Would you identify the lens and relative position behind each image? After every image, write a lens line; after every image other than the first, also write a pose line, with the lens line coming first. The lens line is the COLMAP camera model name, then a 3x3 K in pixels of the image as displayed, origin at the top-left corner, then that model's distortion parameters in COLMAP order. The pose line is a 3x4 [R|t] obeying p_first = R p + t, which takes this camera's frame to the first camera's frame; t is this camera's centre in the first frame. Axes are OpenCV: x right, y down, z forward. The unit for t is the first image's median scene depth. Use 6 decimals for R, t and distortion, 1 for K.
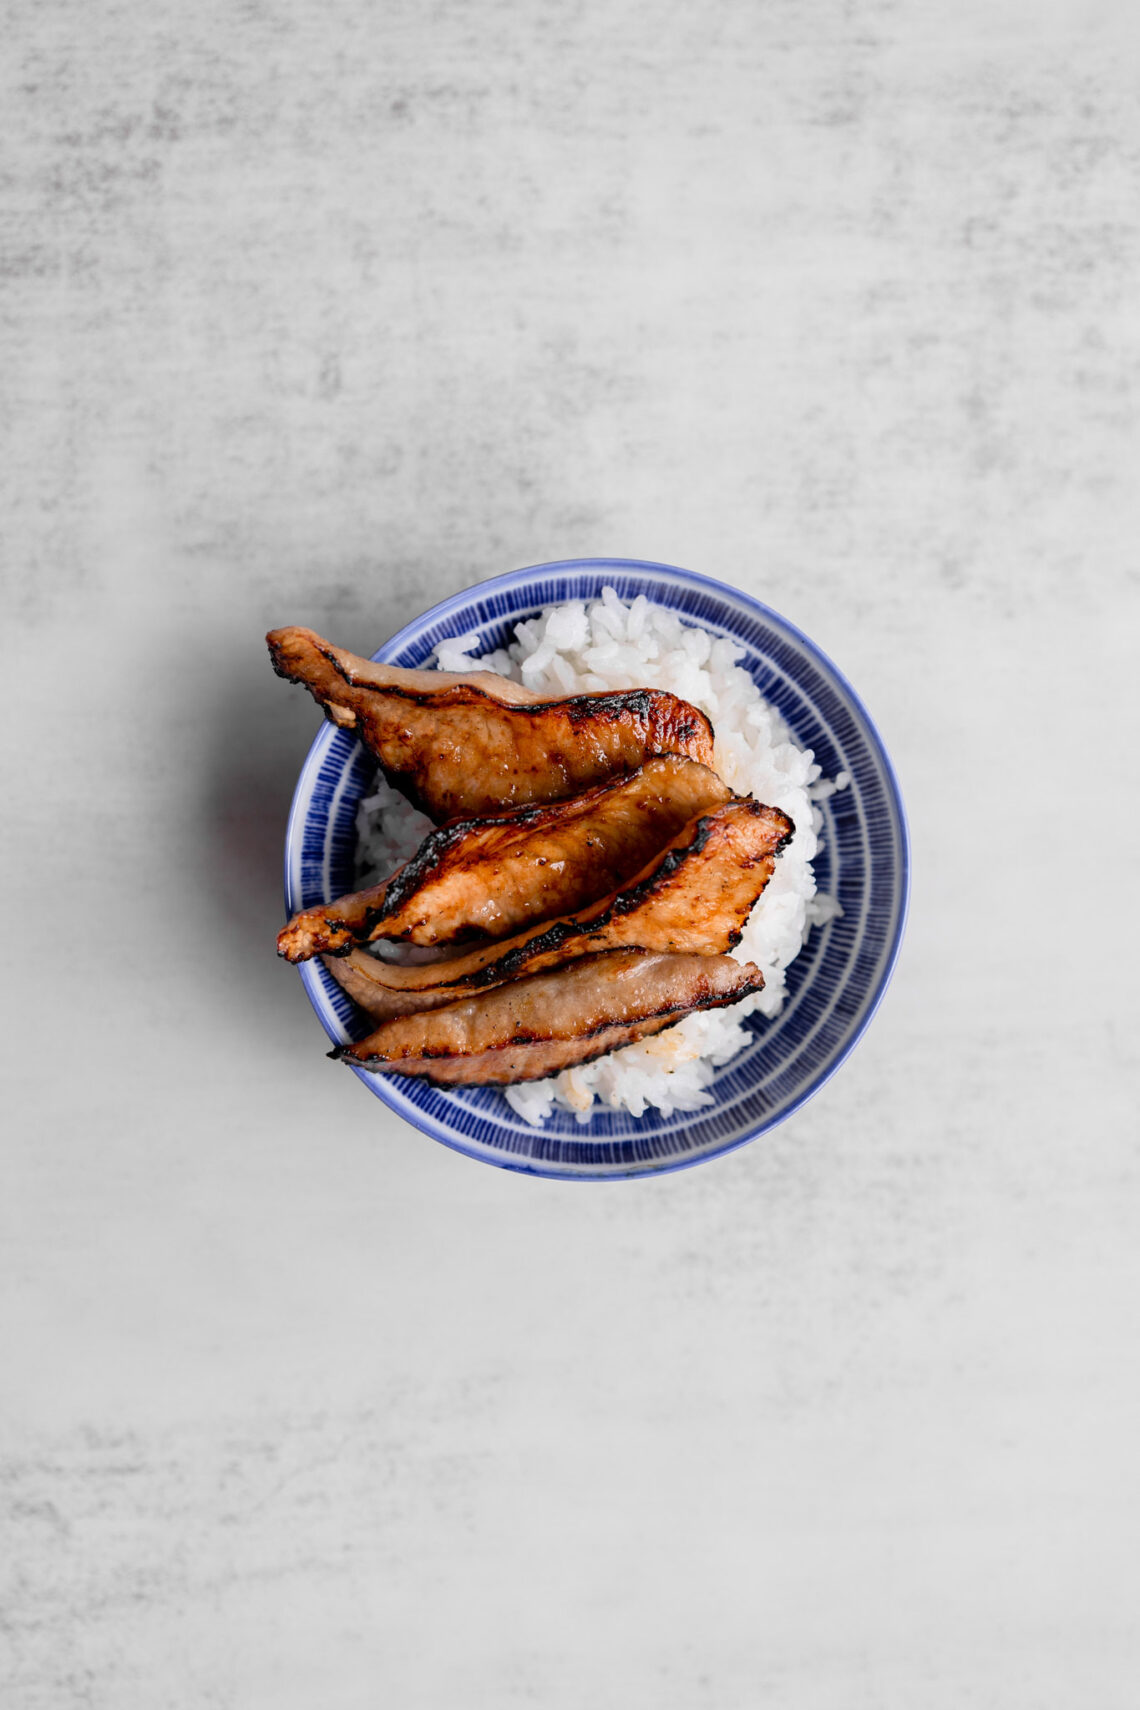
lens RADIAL K [[1723.9, 0, 571.2], [0, 1723.9, 856.1], [0, 0, 1]] dist [0.094130, 0.000000]
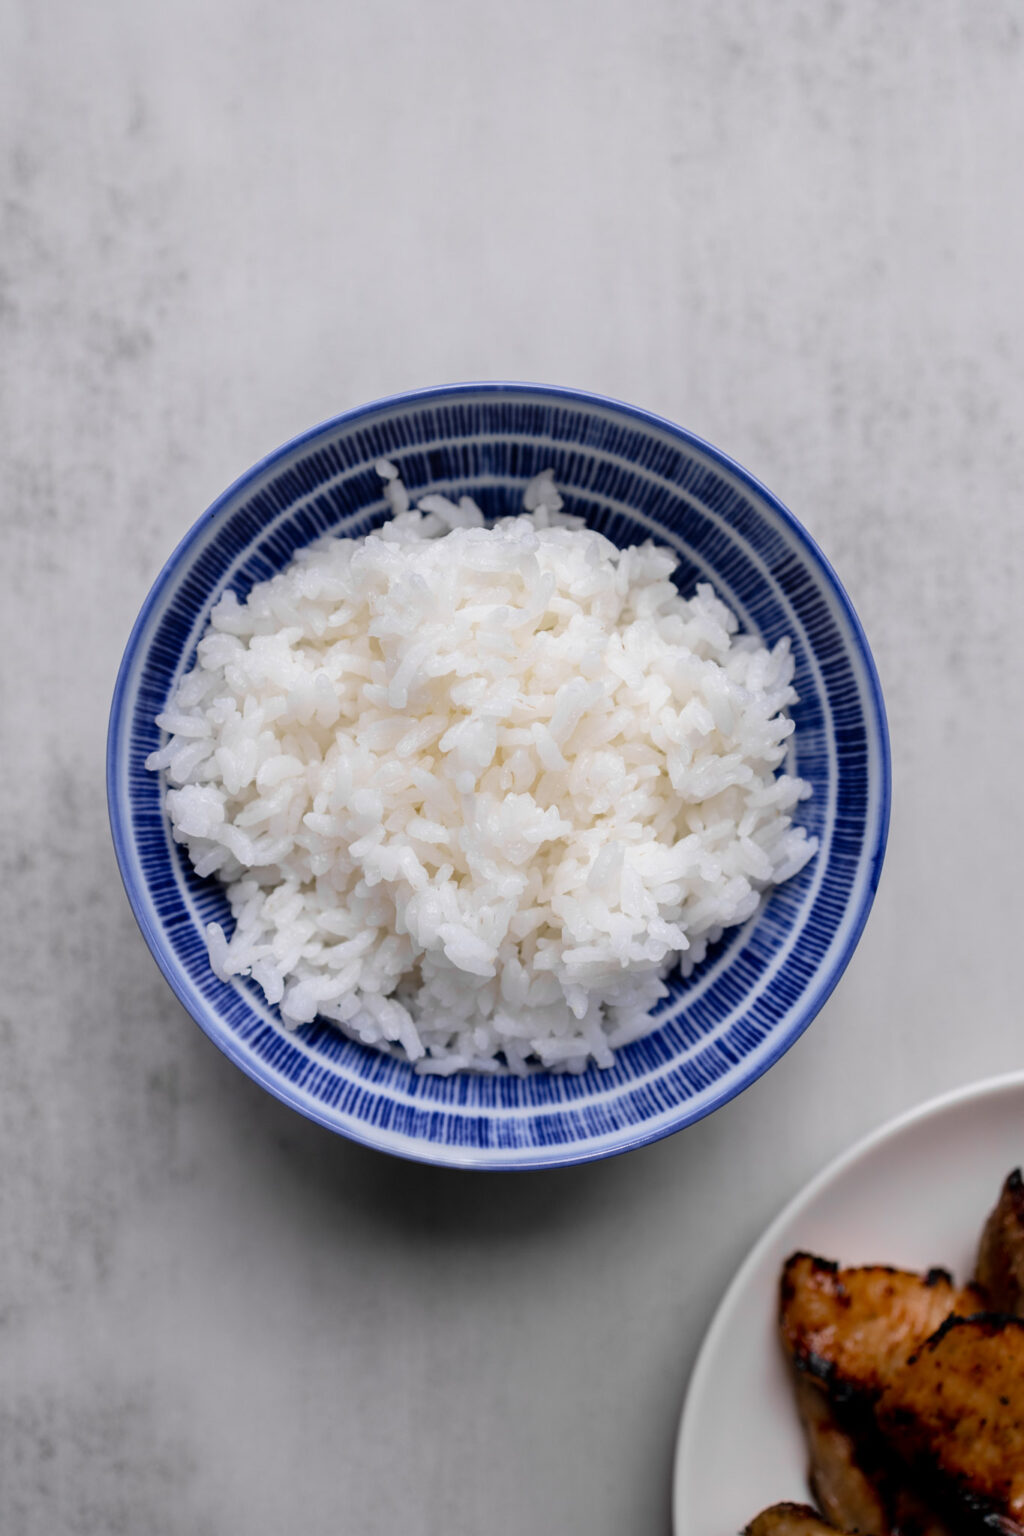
lens RADIAL K [[1548.5, 0, 477.8], [0, 1548.5, 768.7], [0, 0, 1]] dist [0.094130, 0.000000]
pose [[-0.003408, -0.999910, 0.012975, 0.008414], [0.999629, -0.003056, 0.027053, -0.021340], [-0.027011, 0.013062, 0.999550, 0.278149]]
